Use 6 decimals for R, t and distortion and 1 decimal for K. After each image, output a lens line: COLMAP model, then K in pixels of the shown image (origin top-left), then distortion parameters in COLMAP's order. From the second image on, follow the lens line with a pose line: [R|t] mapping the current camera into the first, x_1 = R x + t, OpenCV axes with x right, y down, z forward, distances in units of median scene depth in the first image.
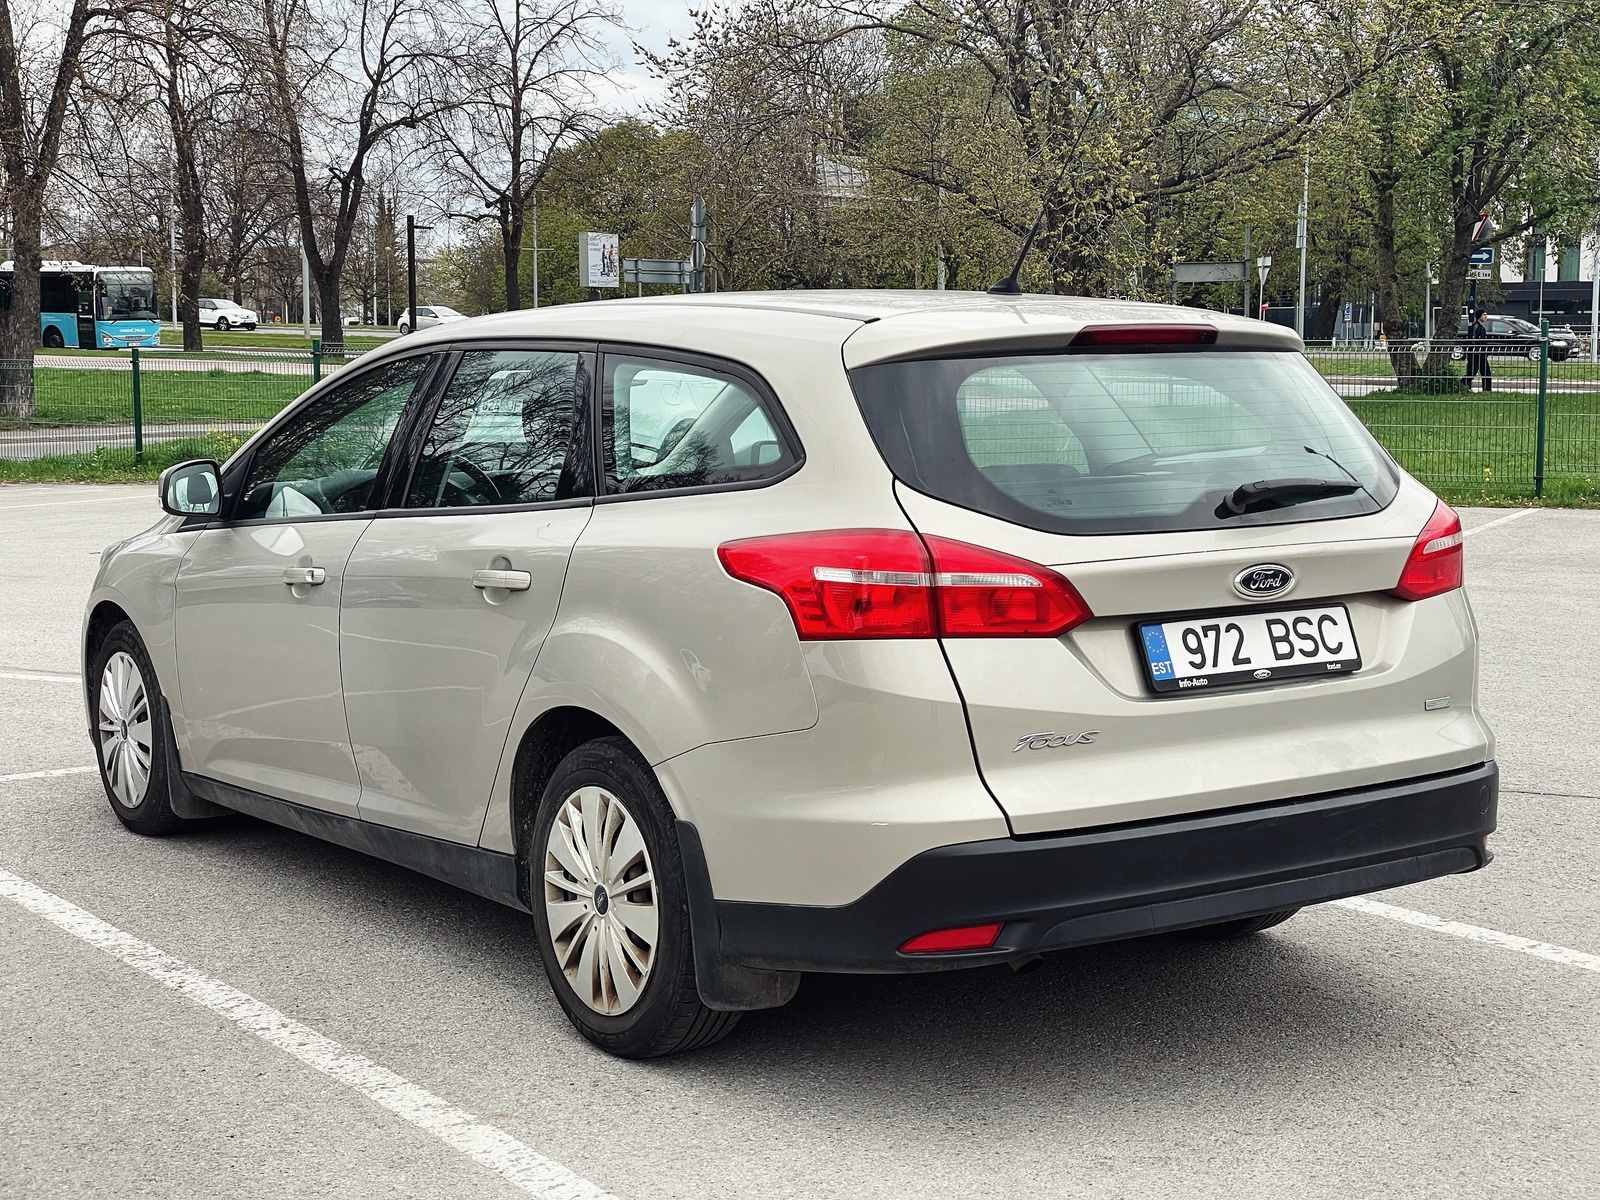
lens RADIAL K [[2366.1, 0, 800.0], [0, 2366.1, 600.0], [0, 0, 1]] dist [0.106696, -0.006854]
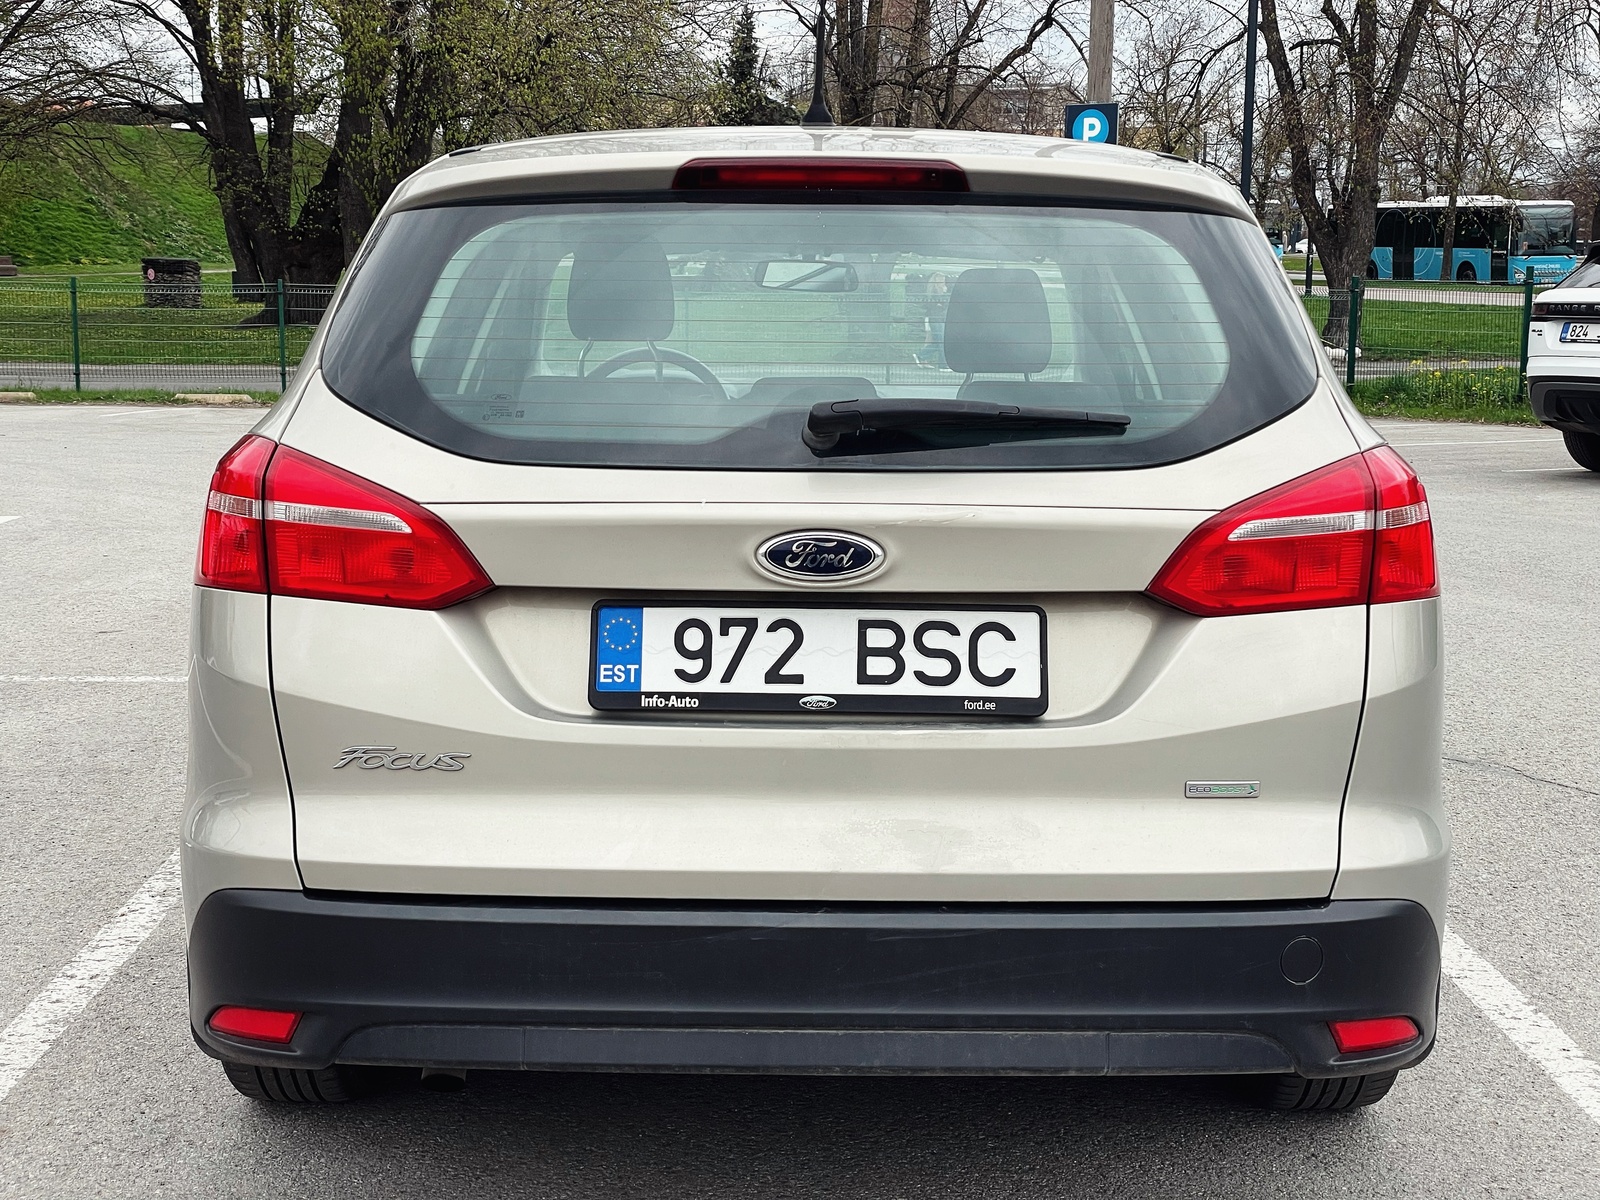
lens RADIAL K [[2366.1, 0, 800.0], [0, 2366.1, 600.0], [0, 0, 1]] dist [0.106696, -0.006854]
pose [[0.825043, 0.091489, -0.557614, 0.542487], [-0.077597, 0.995801, 0.048572, -0.026765], [0.559717, 0.003195, 0.828678, 0.469674]]
